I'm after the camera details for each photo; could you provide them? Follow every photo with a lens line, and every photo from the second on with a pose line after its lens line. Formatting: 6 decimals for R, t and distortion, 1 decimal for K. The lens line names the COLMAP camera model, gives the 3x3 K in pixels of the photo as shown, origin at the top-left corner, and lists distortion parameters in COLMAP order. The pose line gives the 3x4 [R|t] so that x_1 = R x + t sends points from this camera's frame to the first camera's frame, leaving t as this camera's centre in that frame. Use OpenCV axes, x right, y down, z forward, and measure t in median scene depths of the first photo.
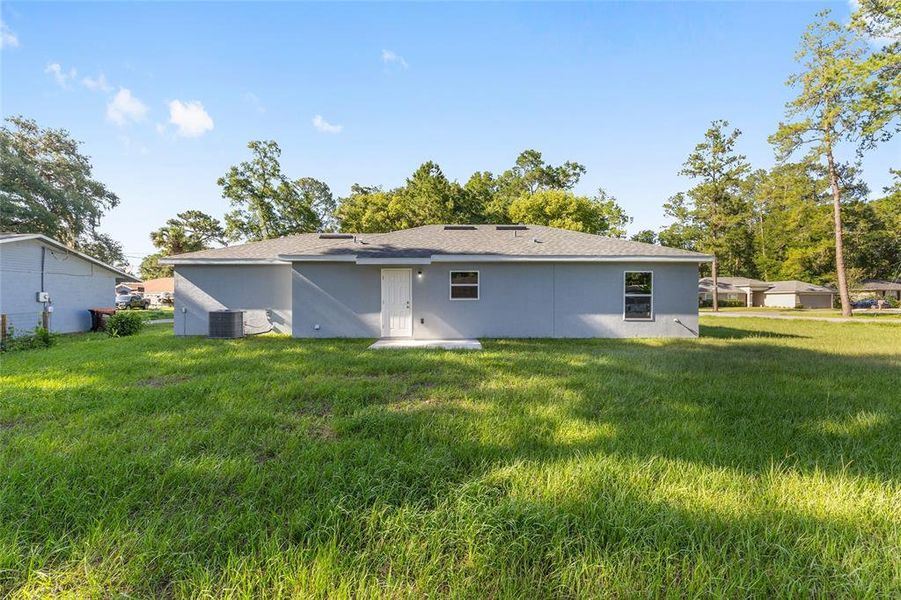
lens RADIAL K [[356.9, 0, 449.1], [0, 356.9, 302.9], [0, 0, 1]] dist [0.005694, 0.000561]
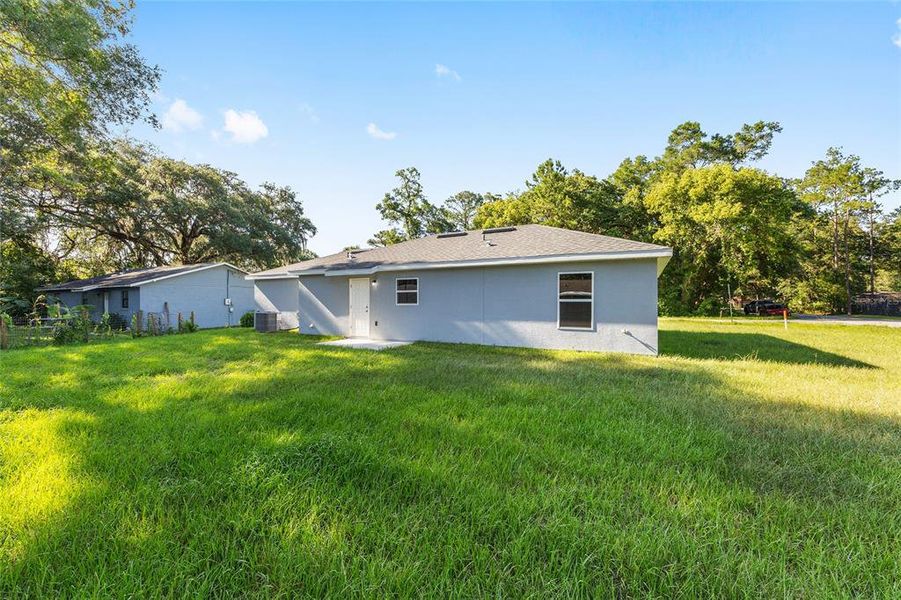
lens RADIAL K [[361.8, 0, 450.5], [0, 361.8, 300.0], [0, 0, 1]] dist [-0.001561, 0.000268]
pose [[0.883645, -0.002237, -0.468151, 0.176770], [-0.005582, 0.999867, -0.015314, -0.002030], [0.468124, 0.016145, 0.883516, 0.023466]]
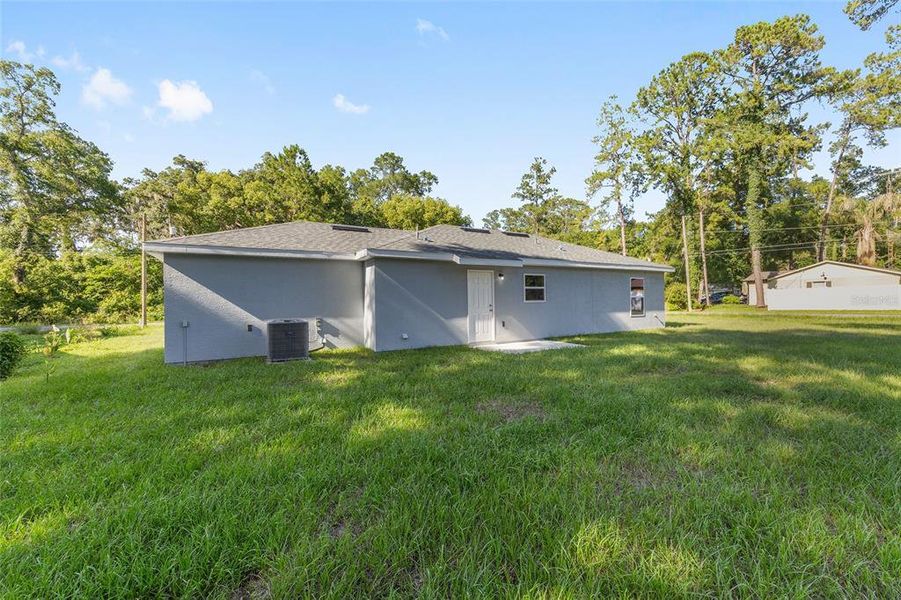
lens RADIAL K [[370.8, 0, 450.7], [0, 370.8, 301.6], [0, 0, 1]] dist [0.006734, 0.000301]
pose [[0.872668, -0.012802, 0.488145, -0.183426], [0.021627, 0.999689, -0.012446, -0.000434], [-0.487834, 0.021418, 0.872674, 0.046411]]
